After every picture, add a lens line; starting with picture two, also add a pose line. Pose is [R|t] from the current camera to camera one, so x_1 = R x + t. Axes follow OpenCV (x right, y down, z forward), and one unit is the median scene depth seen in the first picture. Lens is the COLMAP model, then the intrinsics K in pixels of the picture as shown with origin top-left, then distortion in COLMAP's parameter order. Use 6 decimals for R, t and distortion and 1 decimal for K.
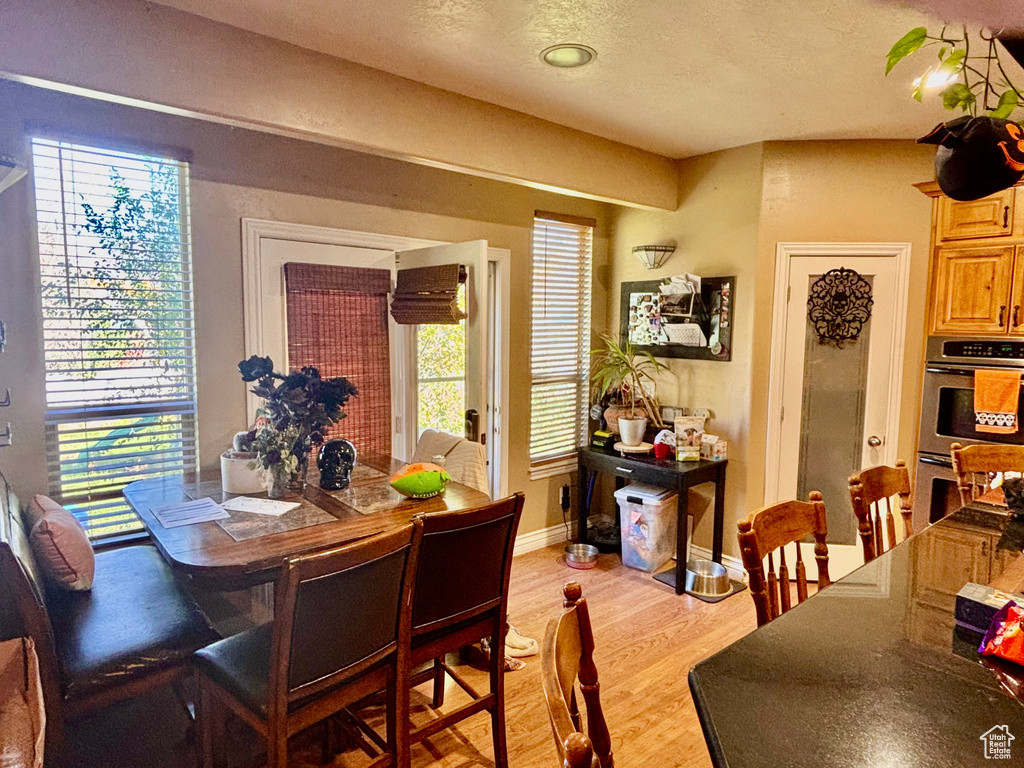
lens RADIAL K [[608.5, 0, 513.4], [0, 608.5, 378.7], [0, 0, 1]] dist [0.026153, -0.014920]
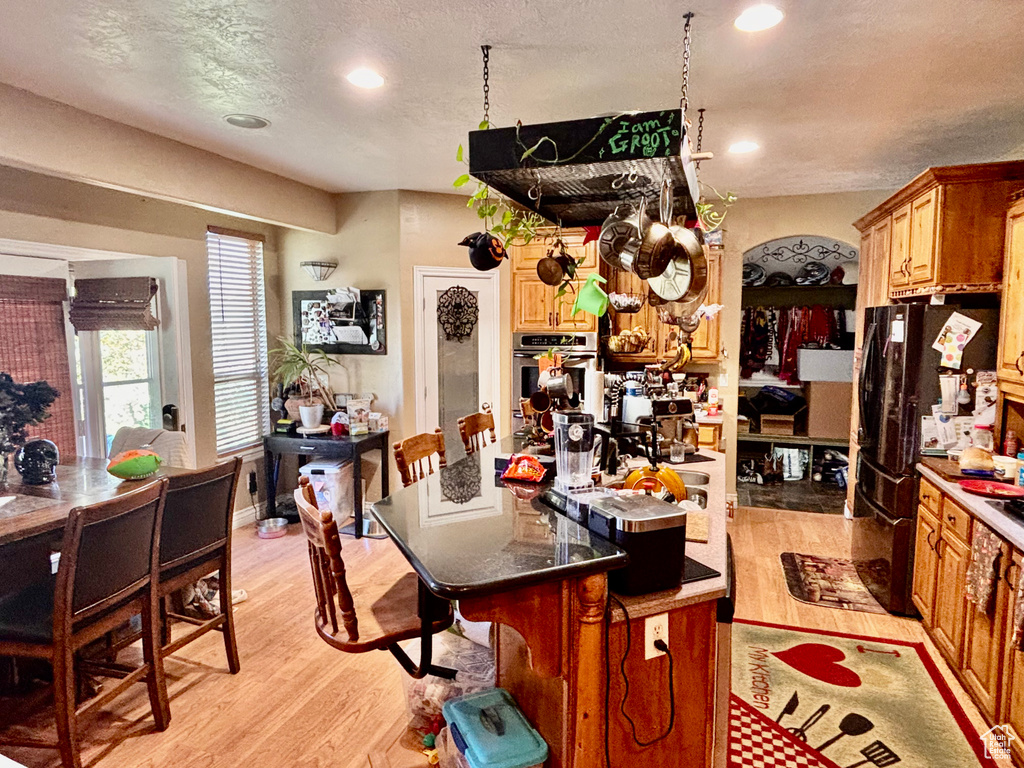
lens RADIAL K [[608.5, 0, 516.1], [0, 608.5, 378.7], [0, 0, 1]] dist [0.026153, -0.014920]
pose [[0.853608, -0.059809, 0.517471, -0.087634], [0.059607, 0.998077, 0.017030, 0.017652], [-0.517494, 0.016307, 0.855531, -0.266814]]
